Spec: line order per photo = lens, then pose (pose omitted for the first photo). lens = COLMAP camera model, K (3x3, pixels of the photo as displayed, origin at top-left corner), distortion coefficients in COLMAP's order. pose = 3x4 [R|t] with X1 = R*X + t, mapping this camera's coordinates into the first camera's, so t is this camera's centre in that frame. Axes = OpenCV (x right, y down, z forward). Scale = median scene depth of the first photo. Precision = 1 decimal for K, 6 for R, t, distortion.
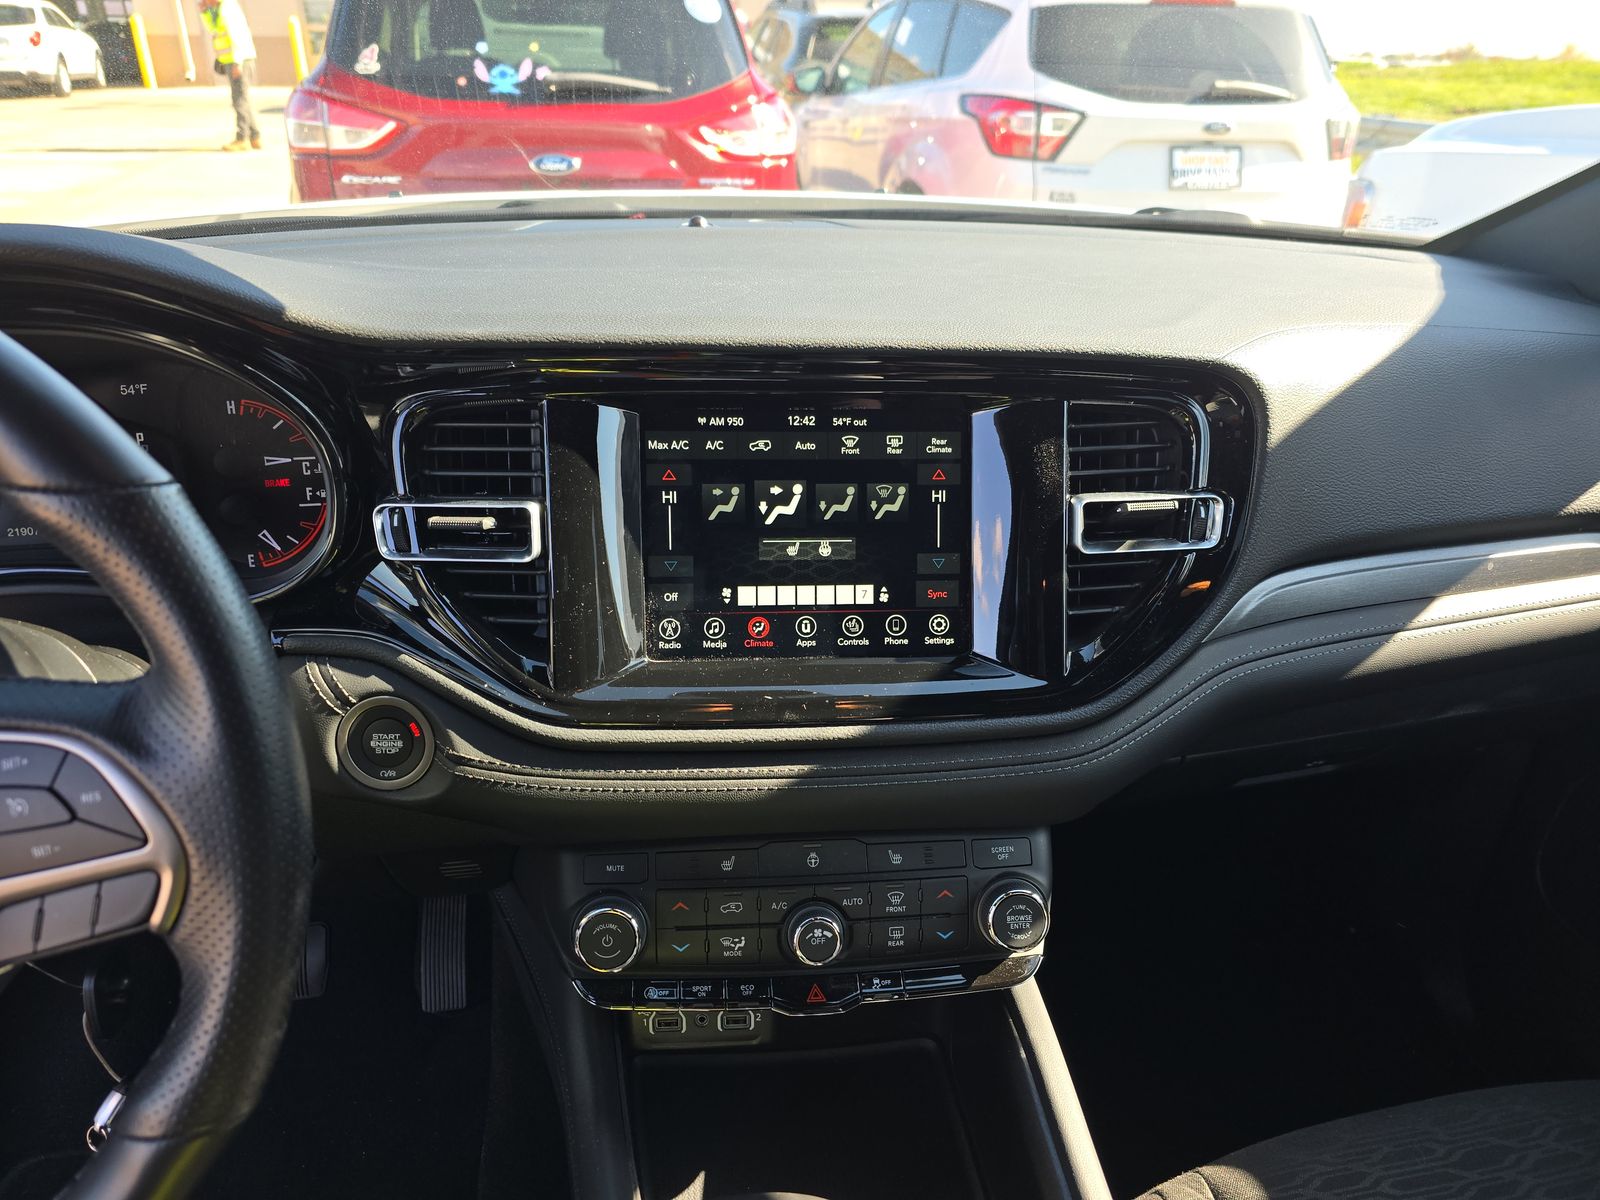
lens RADIAL K [[991.8, 0, 800.0], [0, 991.8, 600.0], [0, 0, 1]] dist [0.002957, 0.001613]
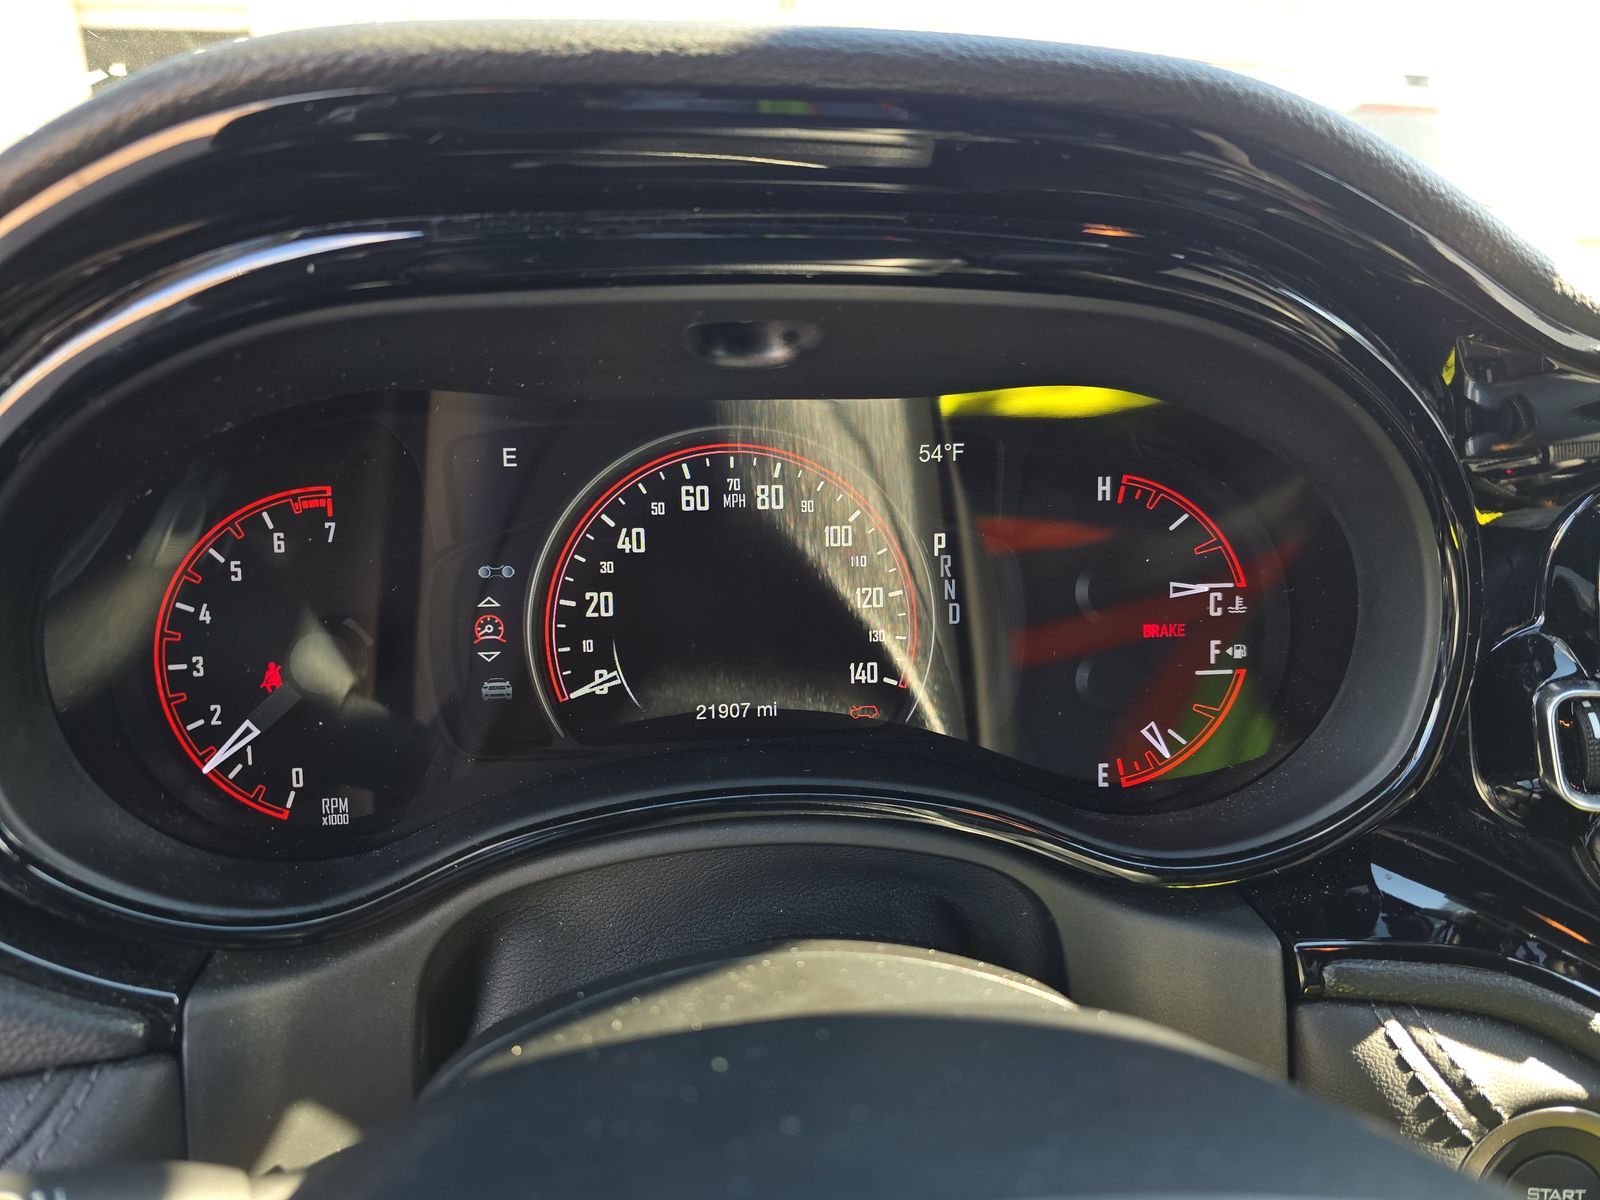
lens RADIAL K [[1001.9, 0, 830.0], [0, 1001.9, 608.5], [0, 0, 1]] dist [-0.000902, -0.021629]
pose [[0.997756, 0.024912, -0.062148, -0.694243], [-0.031308, 0.994068, -0.104160, -0.070272], [0.059184, 0.105872, 0.992617, 0.469589]]
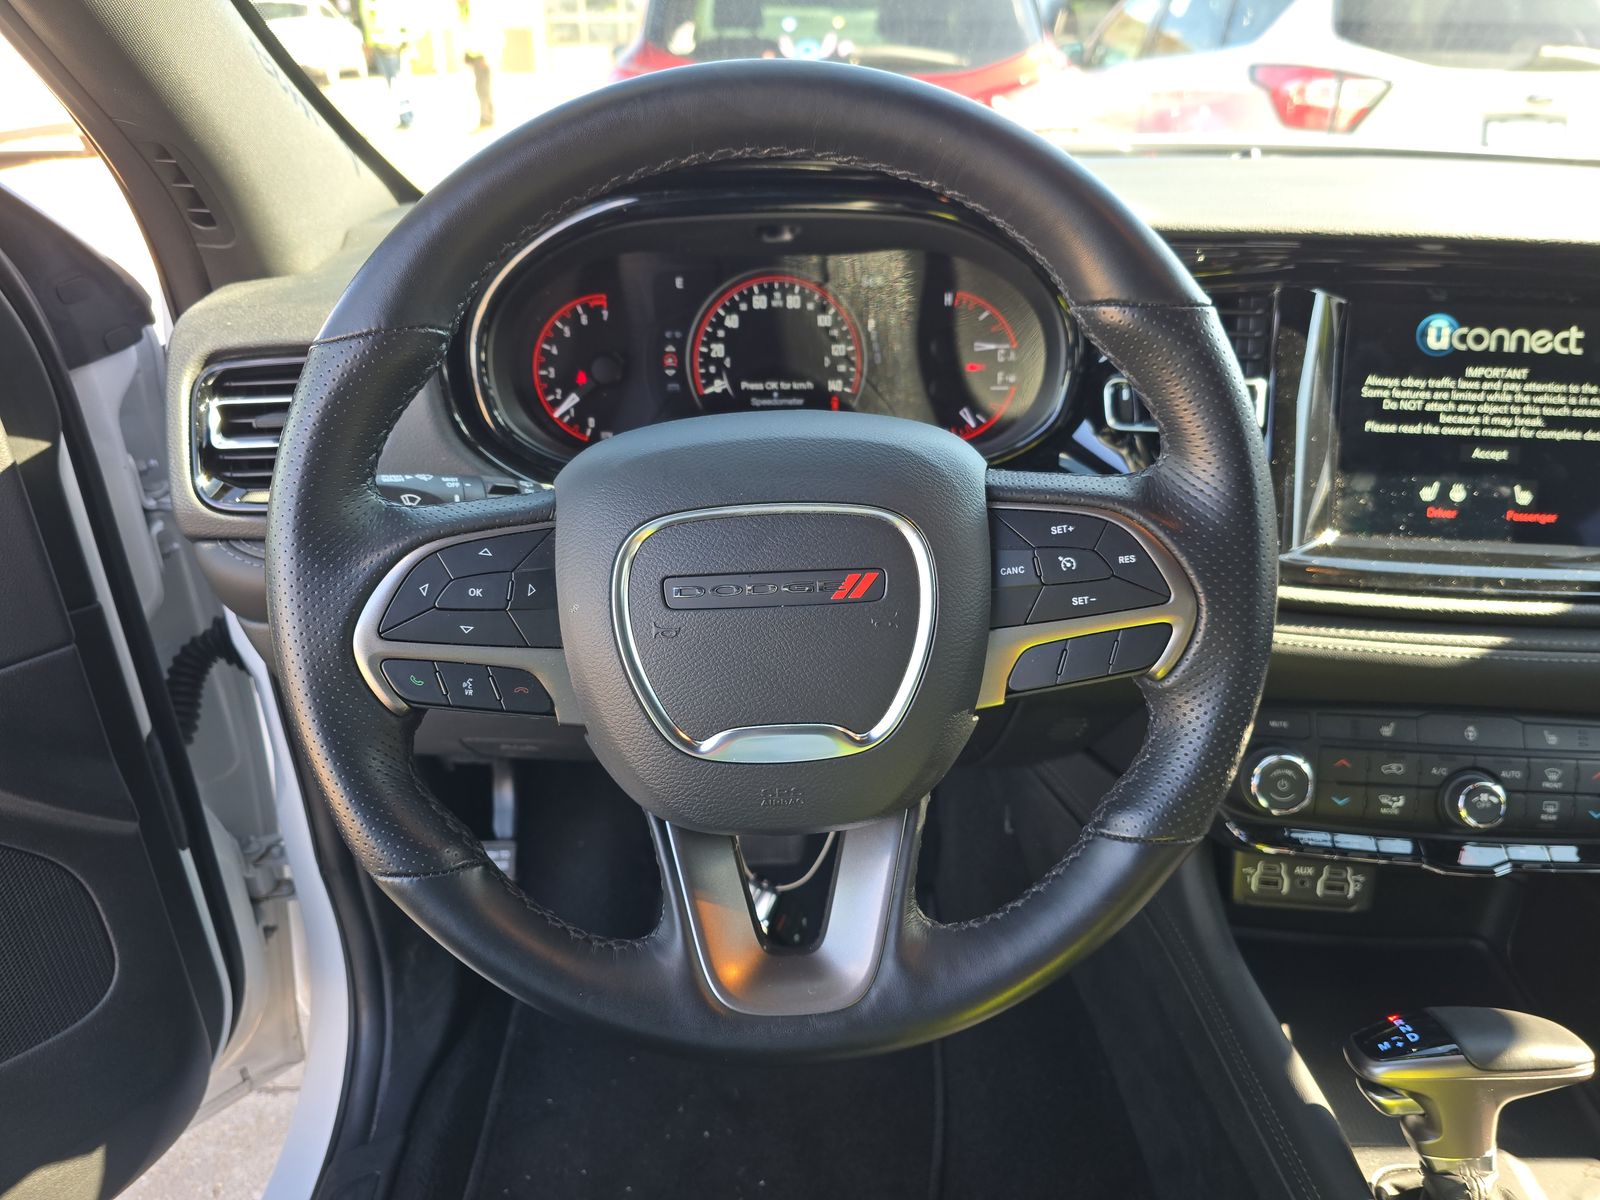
lens RADIAL K [[1001.9, 0, 830.0], [0, 1001.9, 608.5], [0, 0, 1]] dist [-0.000902, -0.021629]
pose [[0.983878, 0.067795, -0.165490, -0.497610], [-0.064387, 0.997589, 0.025875, 0.144388], [0.166846, -0.014803, 0.985872, -0.174239]]
